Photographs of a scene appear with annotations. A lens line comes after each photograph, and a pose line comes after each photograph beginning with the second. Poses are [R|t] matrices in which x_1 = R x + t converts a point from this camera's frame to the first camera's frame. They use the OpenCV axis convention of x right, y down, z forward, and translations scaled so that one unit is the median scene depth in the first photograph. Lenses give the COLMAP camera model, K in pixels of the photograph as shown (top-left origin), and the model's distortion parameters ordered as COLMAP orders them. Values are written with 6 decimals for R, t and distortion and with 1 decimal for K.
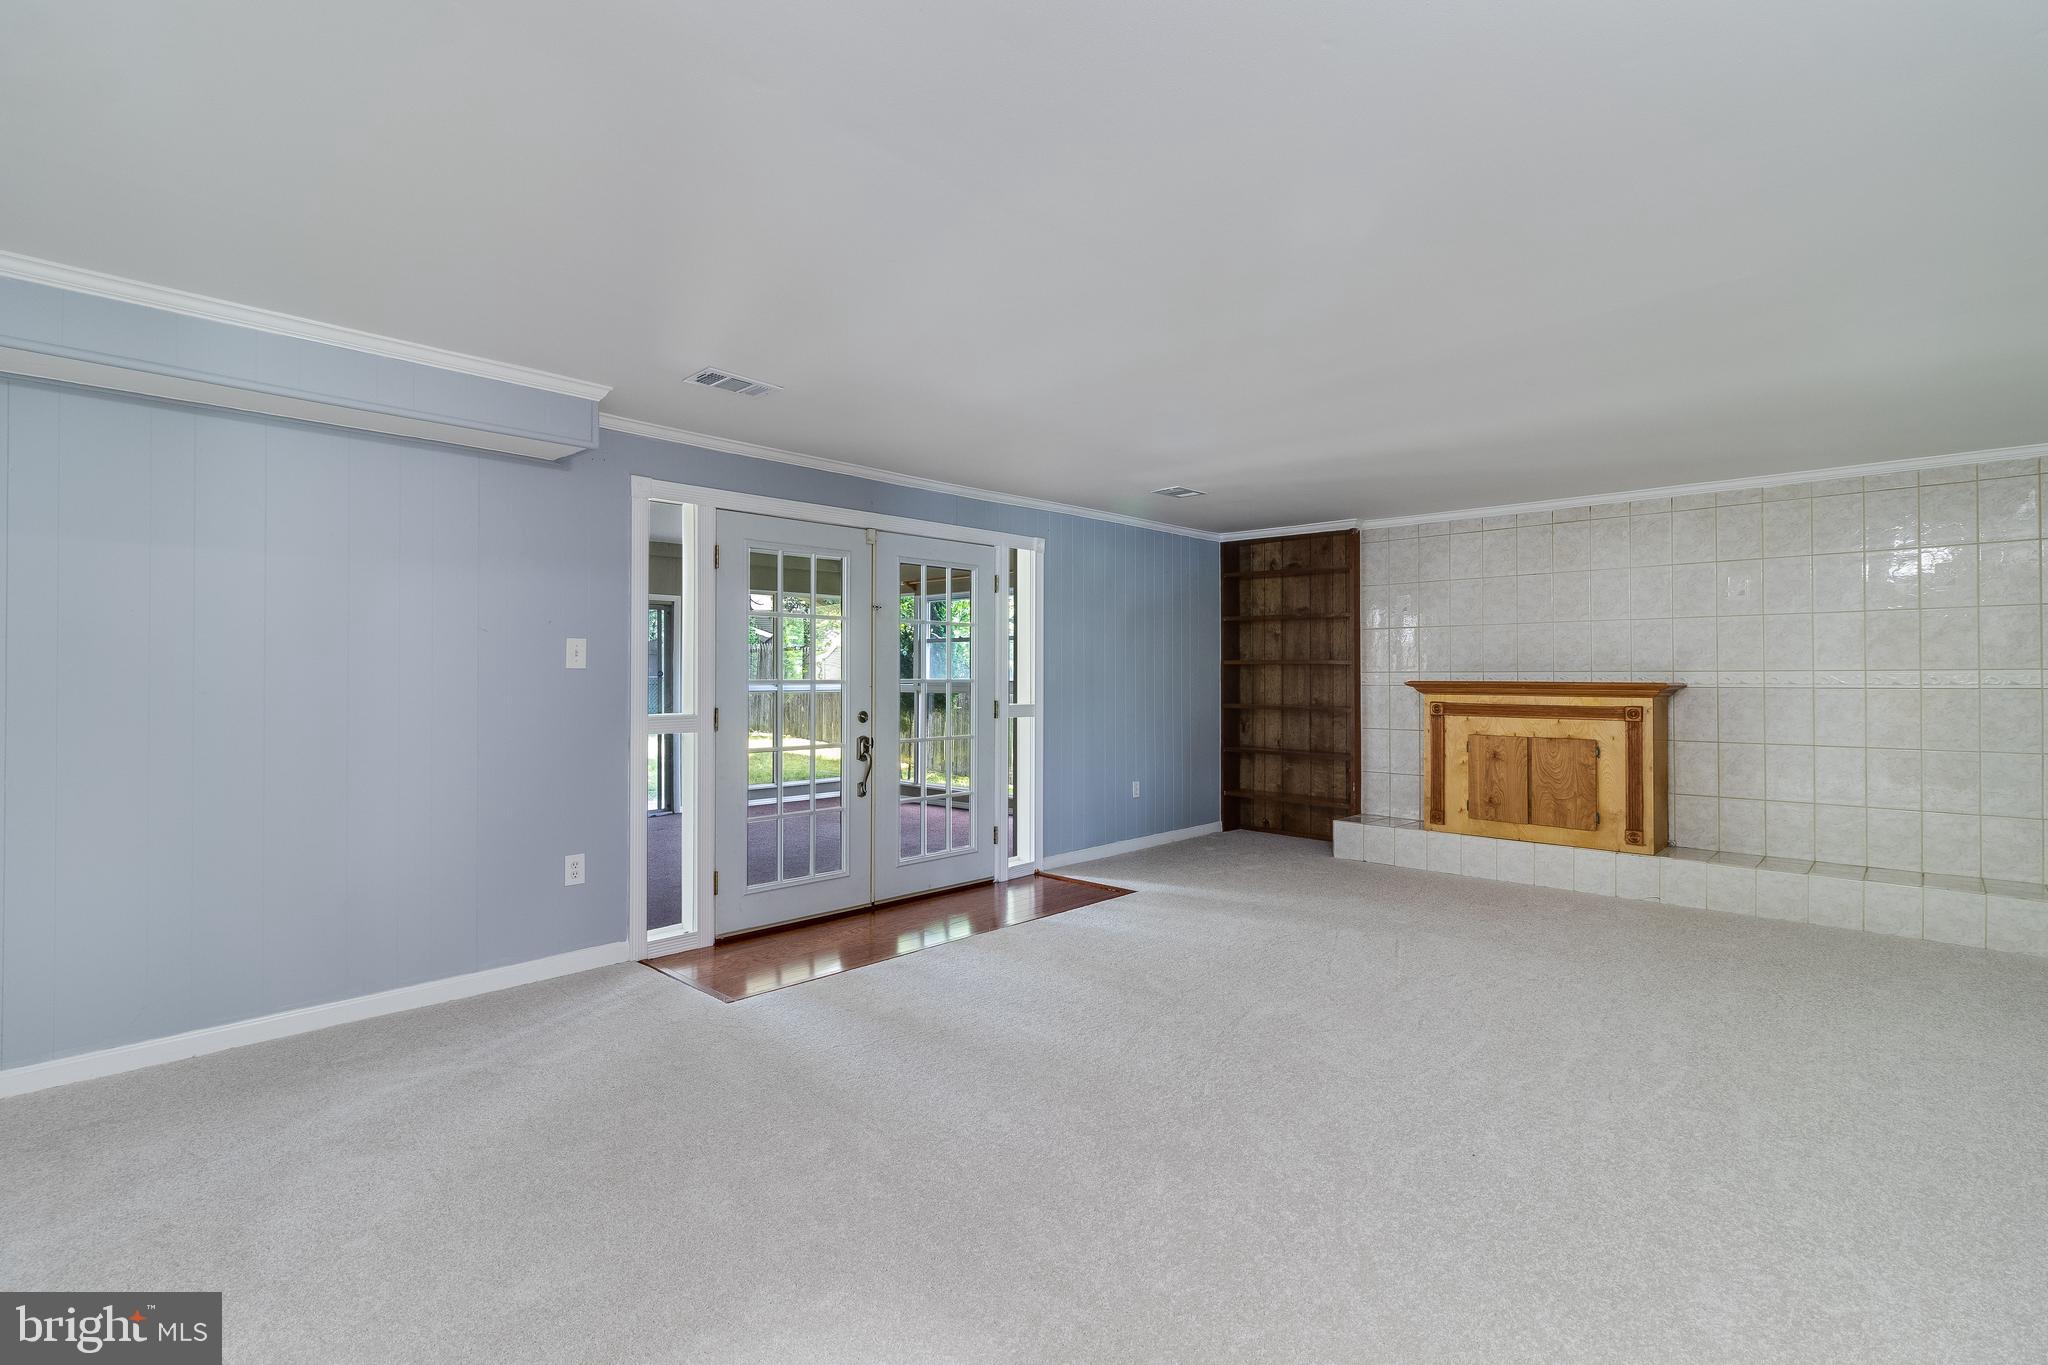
lens RADIAL K [[948.2, 0, 1032.3], [0, 948.2, 670.3], [0, 0, 1]] dist [-0.000505, -0.000191]
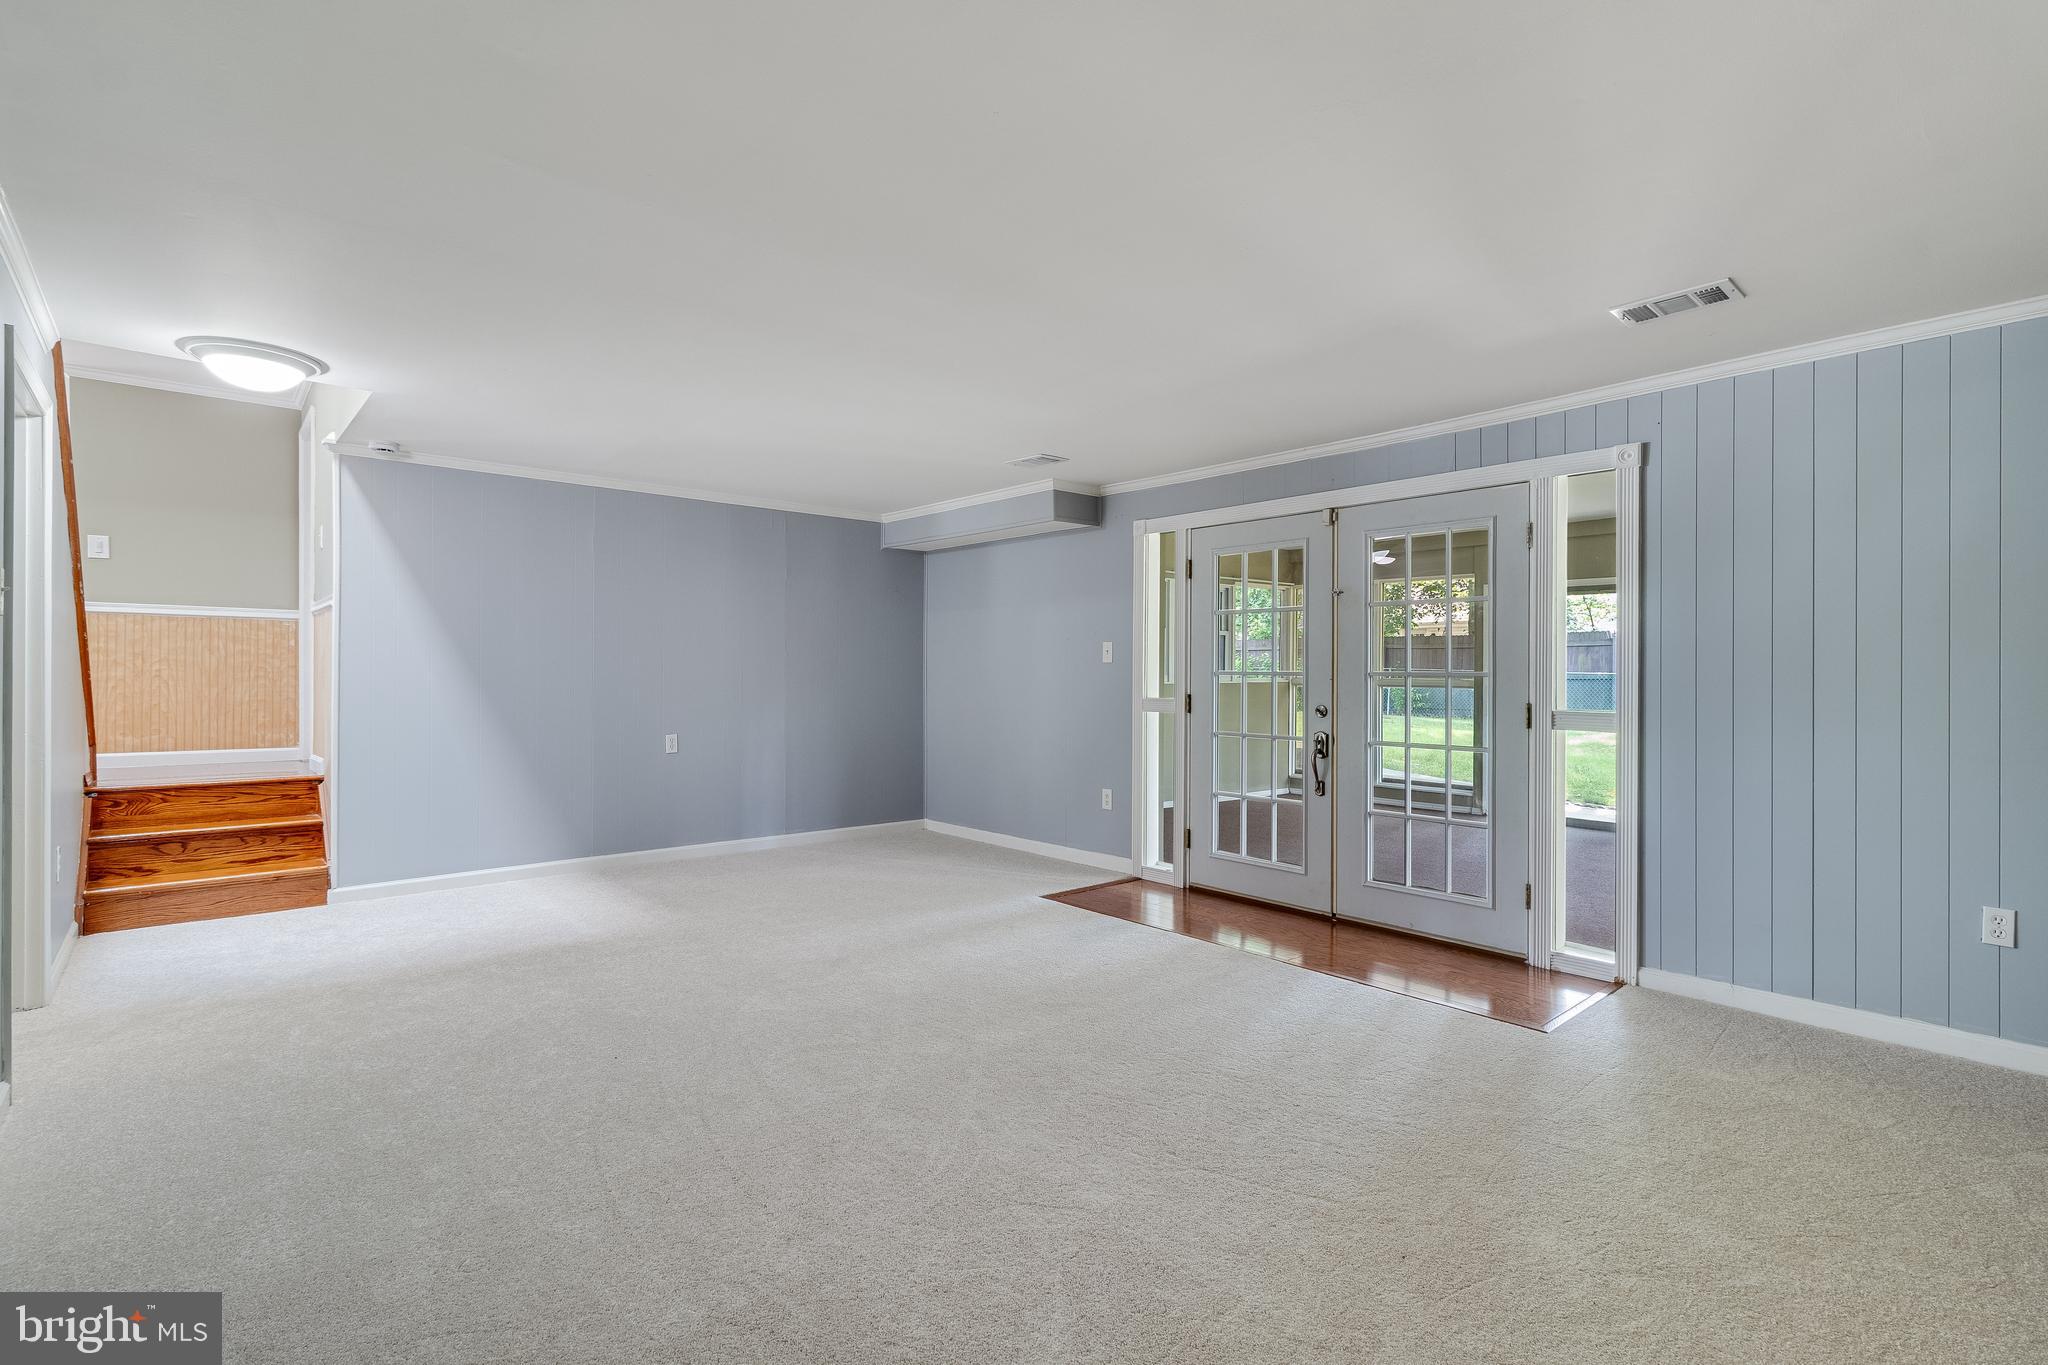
lens RADIAL K [[948.2, 0, 1032.3], [0, 948.2, 670.3], [0, 0, 1]] dist [-0.000505, -0.000191]
pose [[-0.088795, 0.004479, -0.996040, 0.779916], [0.007018, 0.999968, 0.003871, 0.002943], [0.996025, -0.006646, -0.088823, 0.795942]]
